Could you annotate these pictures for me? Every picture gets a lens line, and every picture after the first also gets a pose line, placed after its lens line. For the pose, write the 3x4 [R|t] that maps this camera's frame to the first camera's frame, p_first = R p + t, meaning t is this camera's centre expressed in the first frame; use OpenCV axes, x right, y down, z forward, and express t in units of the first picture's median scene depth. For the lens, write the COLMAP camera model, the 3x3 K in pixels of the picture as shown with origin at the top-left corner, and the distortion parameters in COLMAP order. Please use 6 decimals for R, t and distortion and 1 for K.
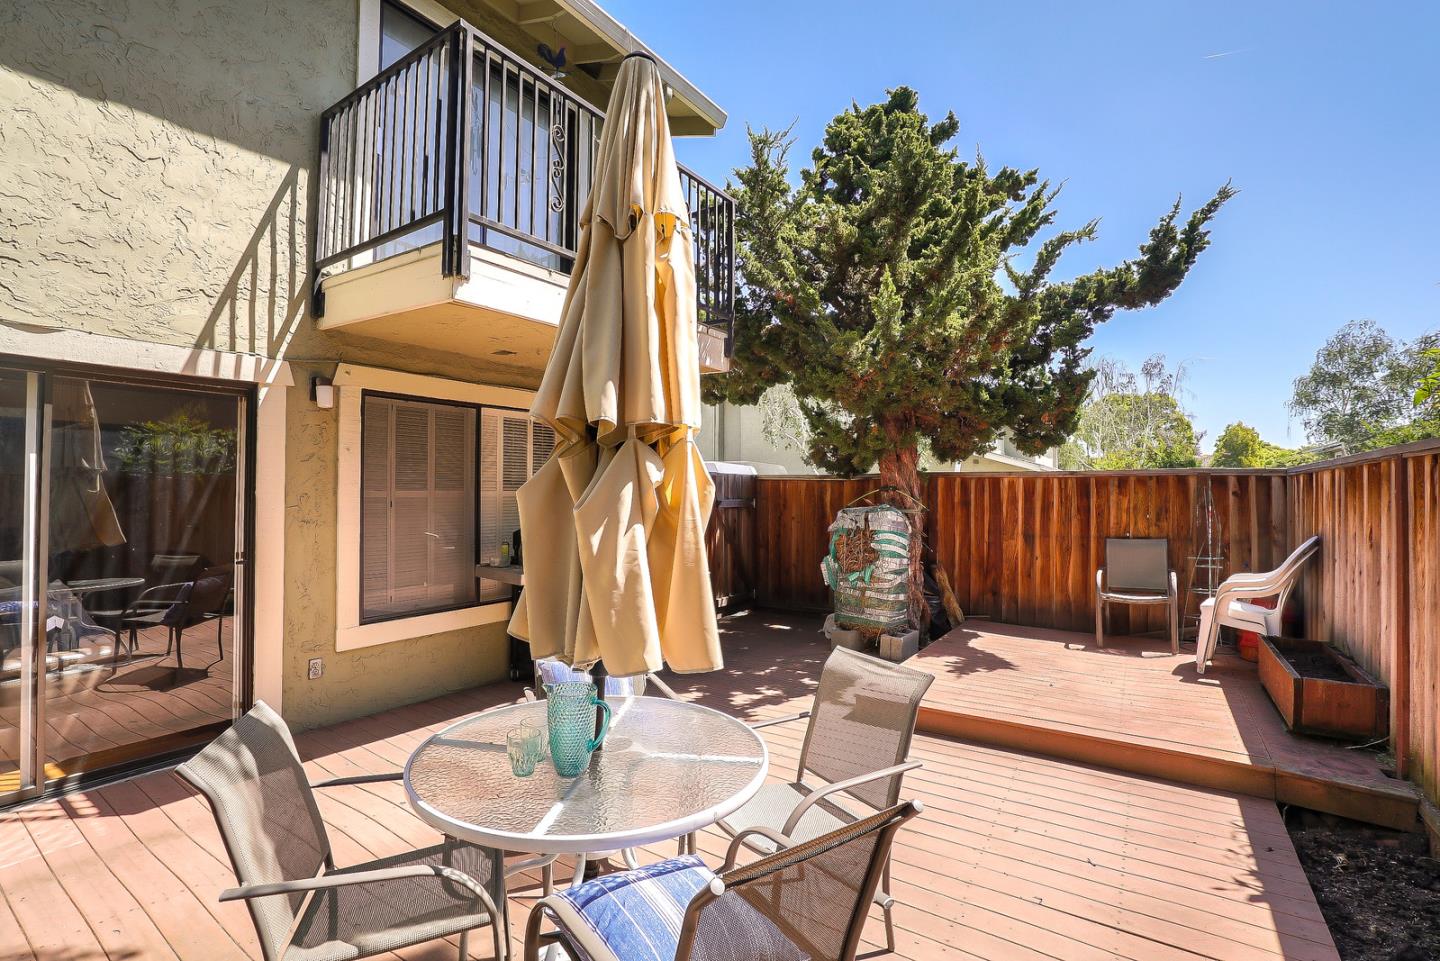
lens RADIAL K [[671.1, 0, 721.5], [0, 671.1, 477.1], [0, 0, 1]] dist [-0.057119, 0.023311]
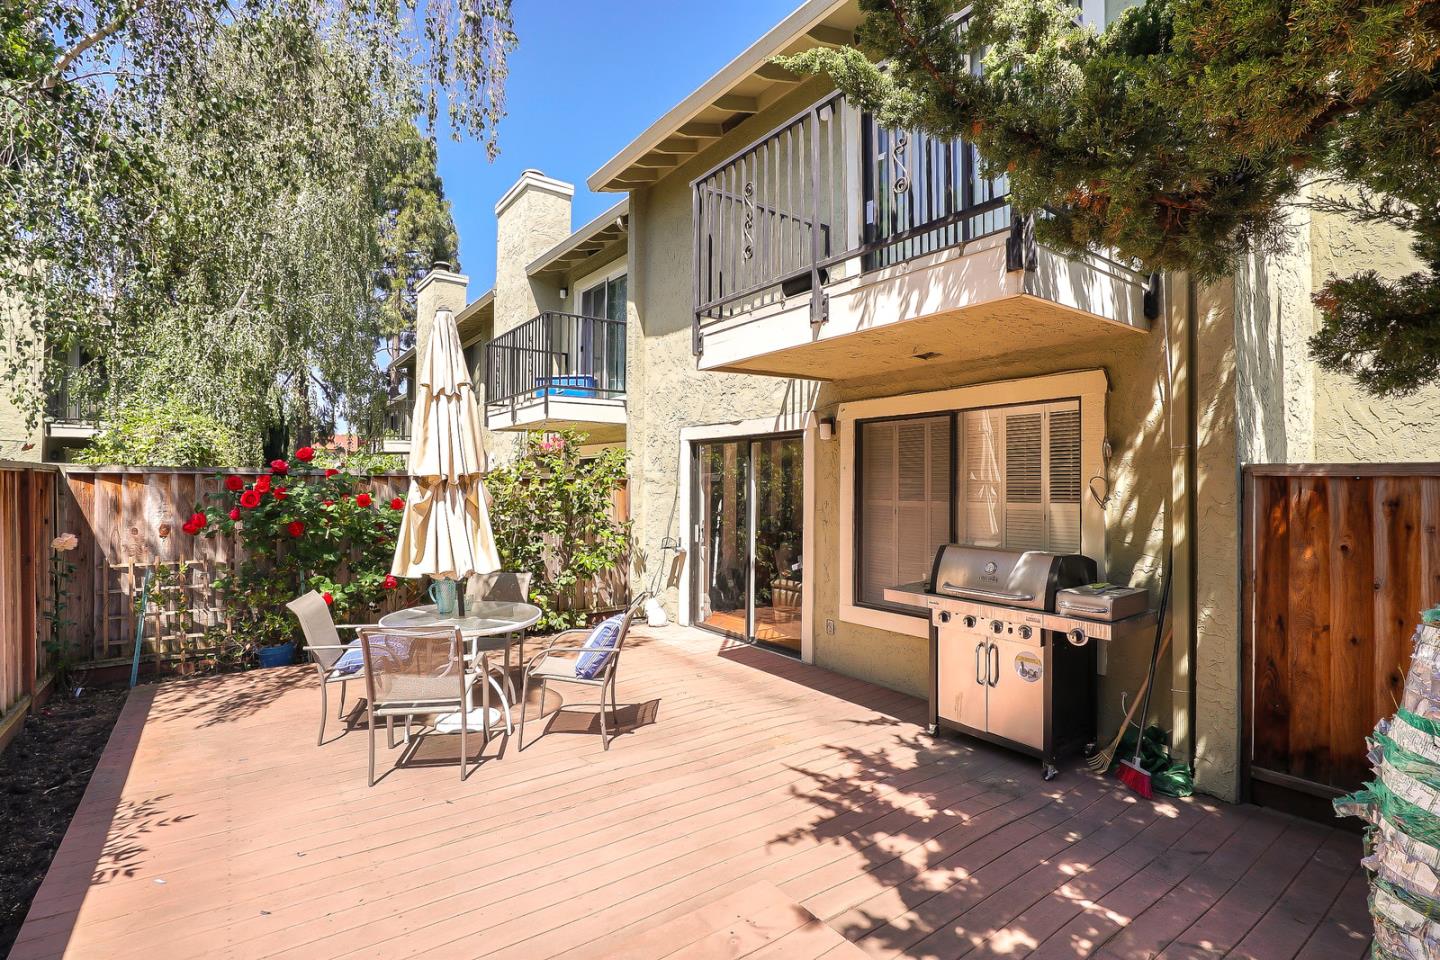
lens RADIAL K [[671.1, 0, 721.5], [0, 671.1, 476.6], [0, 0, 1]] dist [-0.057119, 0.023311]
pose [[-0.331994, -0.010700, -0.943221, 0.686889], [0.021046, 0.999603, -0.018747, -0.005658], [0.943047, -0.026075, -0.331637, 1.075702]]
